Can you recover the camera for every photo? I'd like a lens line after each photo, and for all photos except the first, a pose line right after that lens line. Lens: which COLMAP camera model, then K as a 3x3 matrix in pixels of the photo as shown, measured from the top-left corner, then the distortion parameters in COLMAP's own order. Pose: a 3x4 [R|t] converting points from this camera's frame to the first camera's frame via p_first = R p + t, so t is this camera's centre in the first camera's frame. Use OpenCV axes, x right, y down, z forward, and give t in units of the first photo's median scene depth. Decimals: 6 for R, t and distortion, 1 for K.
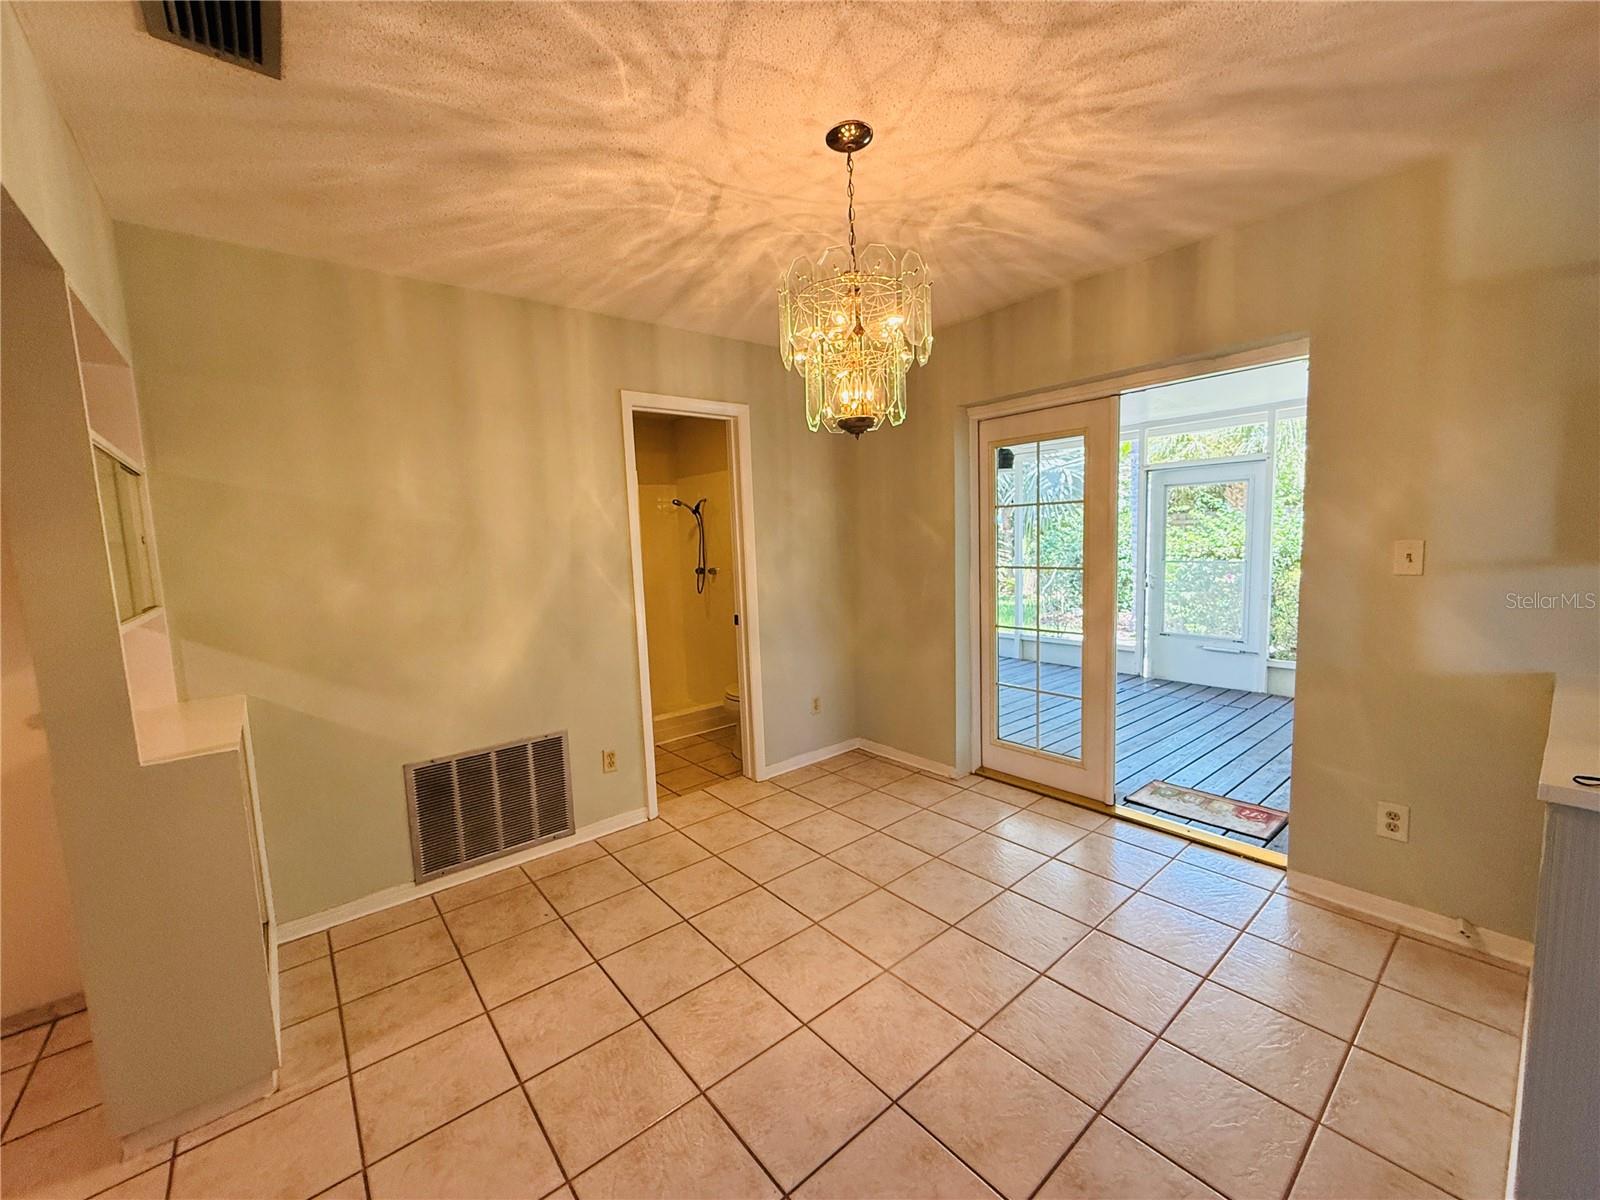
lens RADIAL K [[640.4, 0, 795.6], [0, 640.4, 596.3], [0, 0, 1]] dist [-0.001136, 0.000248]
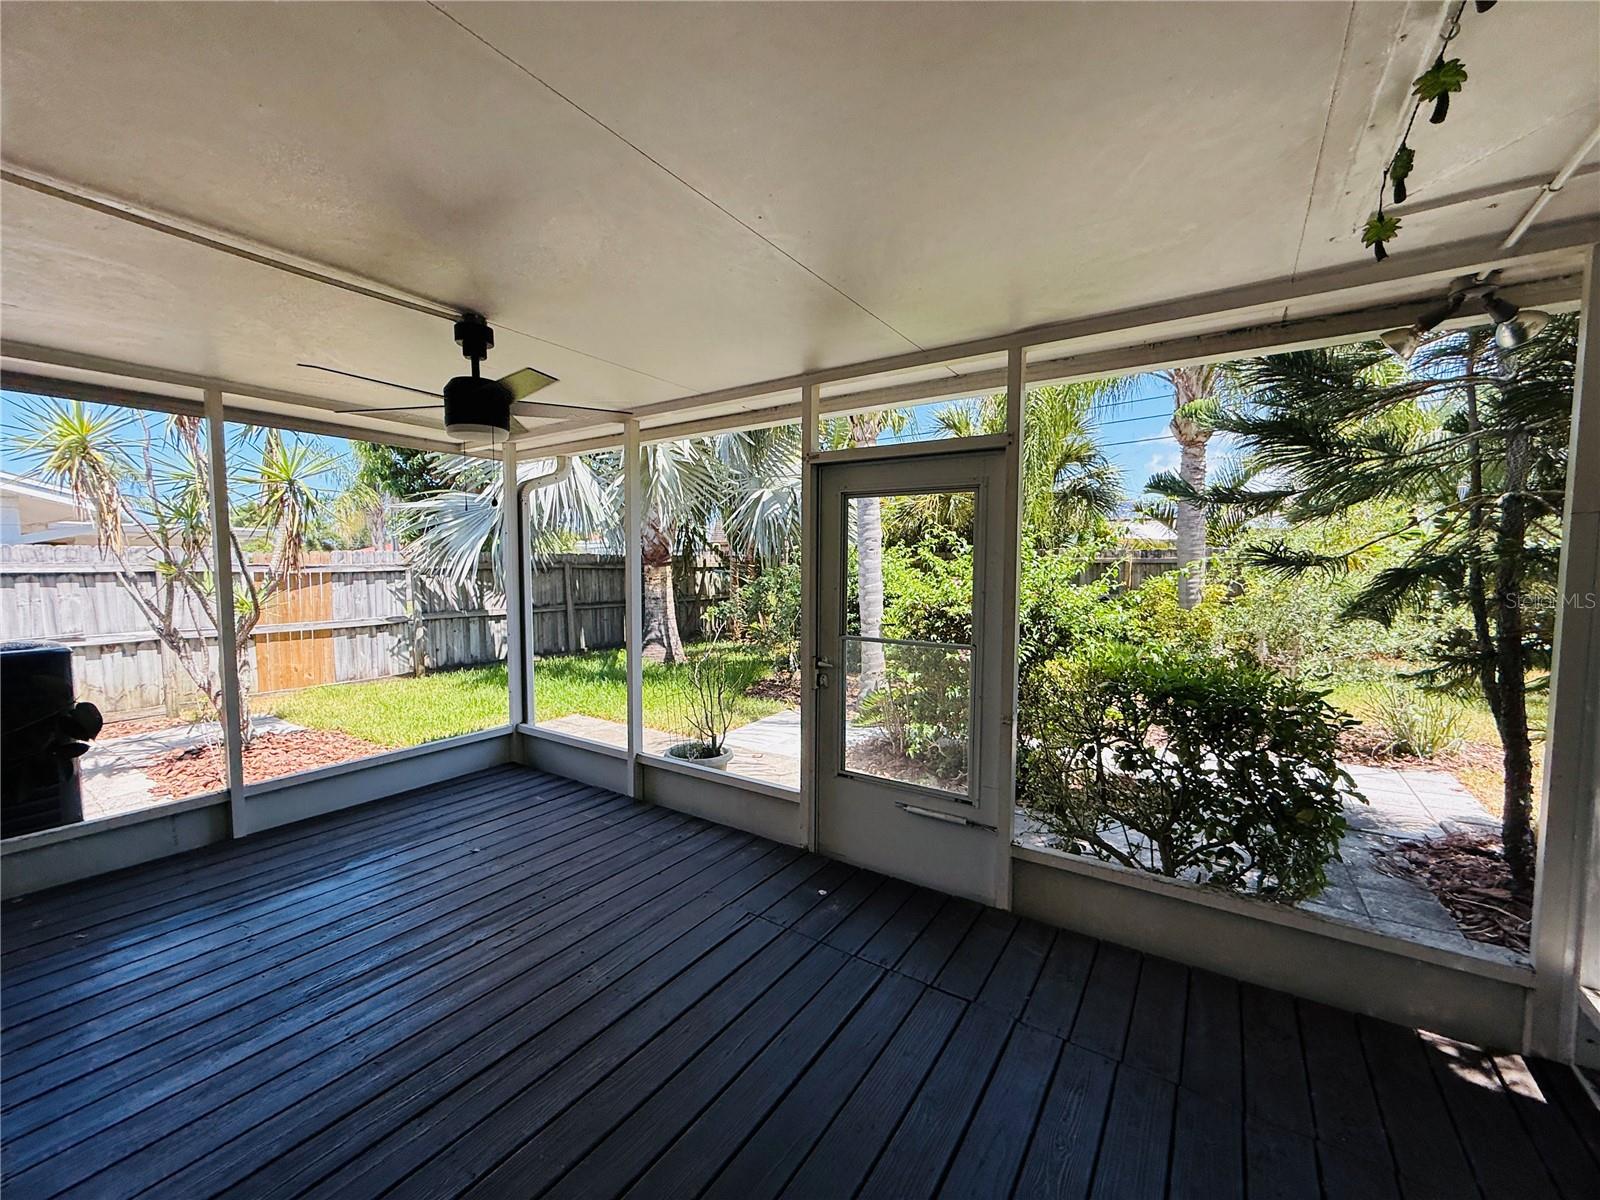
lens RADIAL K [[640.4, 0, 794.8], [0, 640.4, 596.0], [0, 0, 1]] dist [-0.001136, 0.000248]
pose [[0.955473, 0.029340, 0.293618, 0.313948], [-0.018344, 0.999026, -0.040135, -0.056258], [-0.294509, 0.032962, 0.955080, 0.419214]]
